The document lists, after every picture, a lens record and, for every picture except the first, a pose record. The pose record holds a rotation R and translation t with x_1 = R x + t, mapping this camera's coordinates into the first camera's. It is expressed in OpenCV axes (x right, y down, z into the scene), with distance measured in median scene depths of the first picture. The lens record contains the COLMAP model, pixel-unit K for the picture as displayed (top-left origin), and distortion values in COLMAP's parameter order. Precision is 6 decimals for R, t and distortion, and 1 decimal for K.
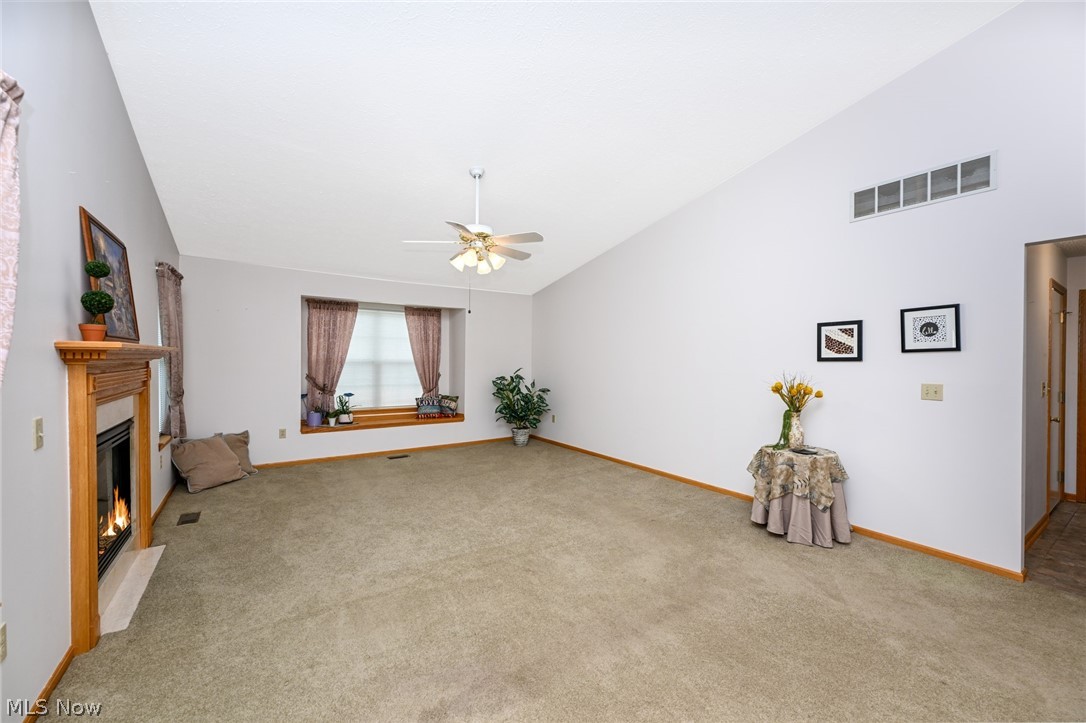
lens RADIAL K [[434.2, 0, 543.8], [0, 434.2, 365.6], [0, 0, 1]] dist [0.000082, -0.001205]
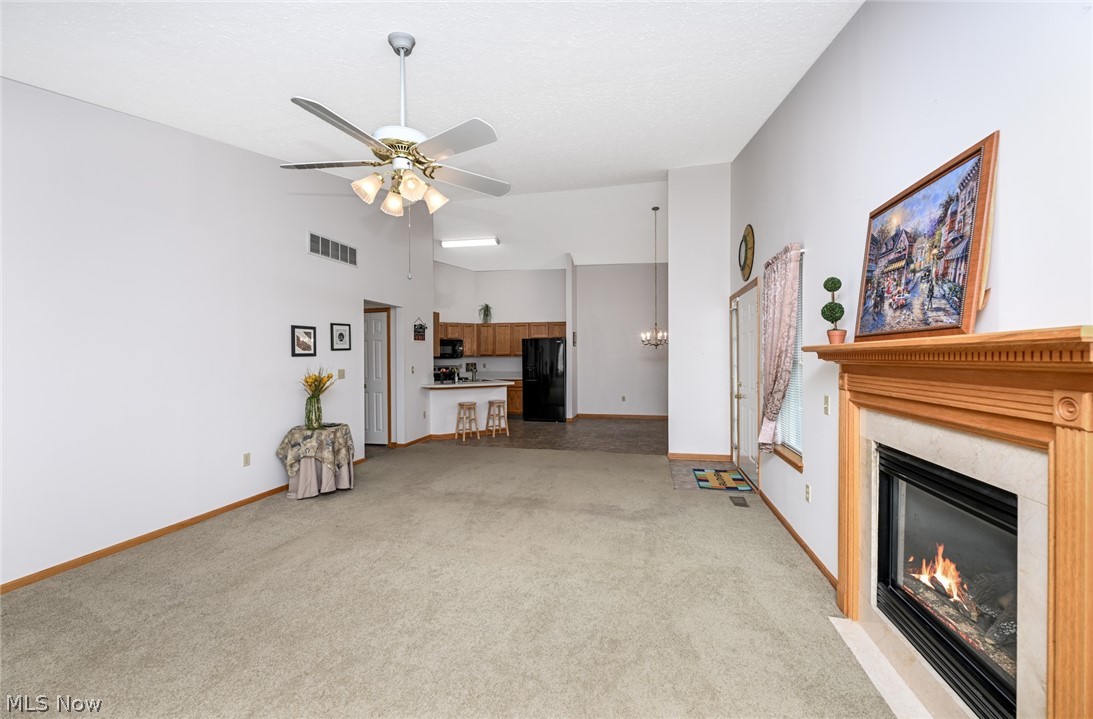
lens RADIAL K [[437.1, 0, 540.1], [0, 437.1, 353.3], [0, 0, 1]] dist [0.004449, -0.000391]
pose [[-0.674992, -0.002591, 0.737821, -0.455123], [0.007035, 0.999926, 0.009947, -0.016031], [-0.737792, 0.011905, -0.674924, 0.801467]]
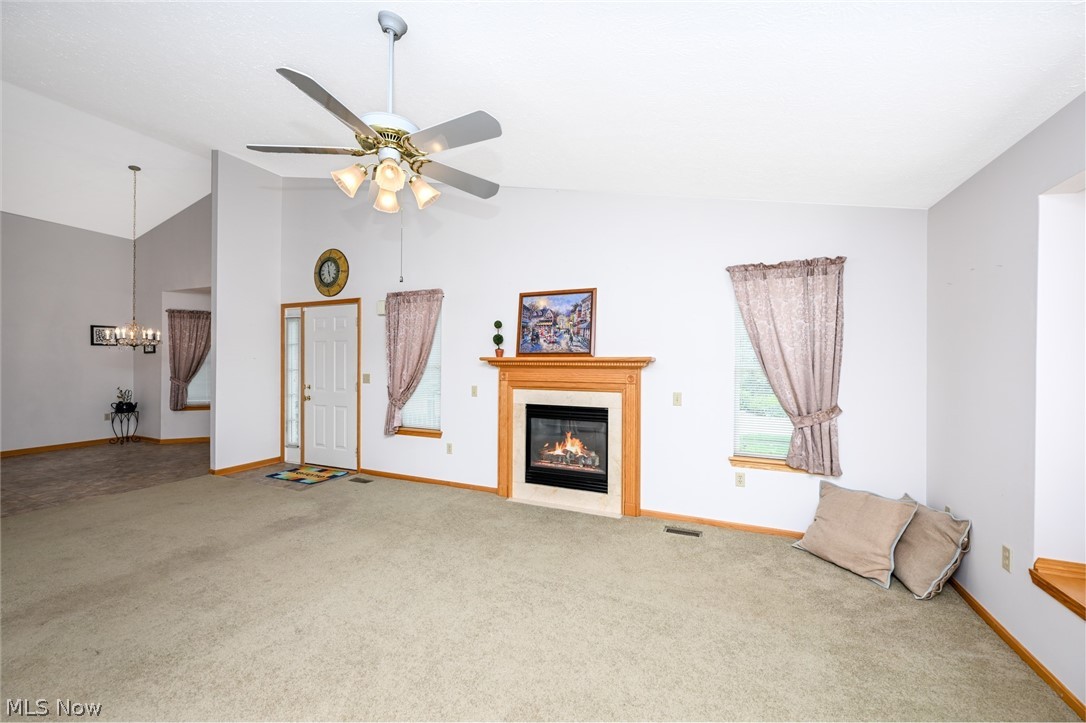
lens RADIAL K [[434.2, 0, 543.9], [0, 434.2, 360.9], [0, 0, 1]] dist [0.000082, -0.001205]
pose [[-0.846658, -0.015578, -0.531909, -0.012956], [-0.022576, 0.999723, 0.006657, -0.018204], [0.531658, 0.017644, -0.846775, 0.999975]]
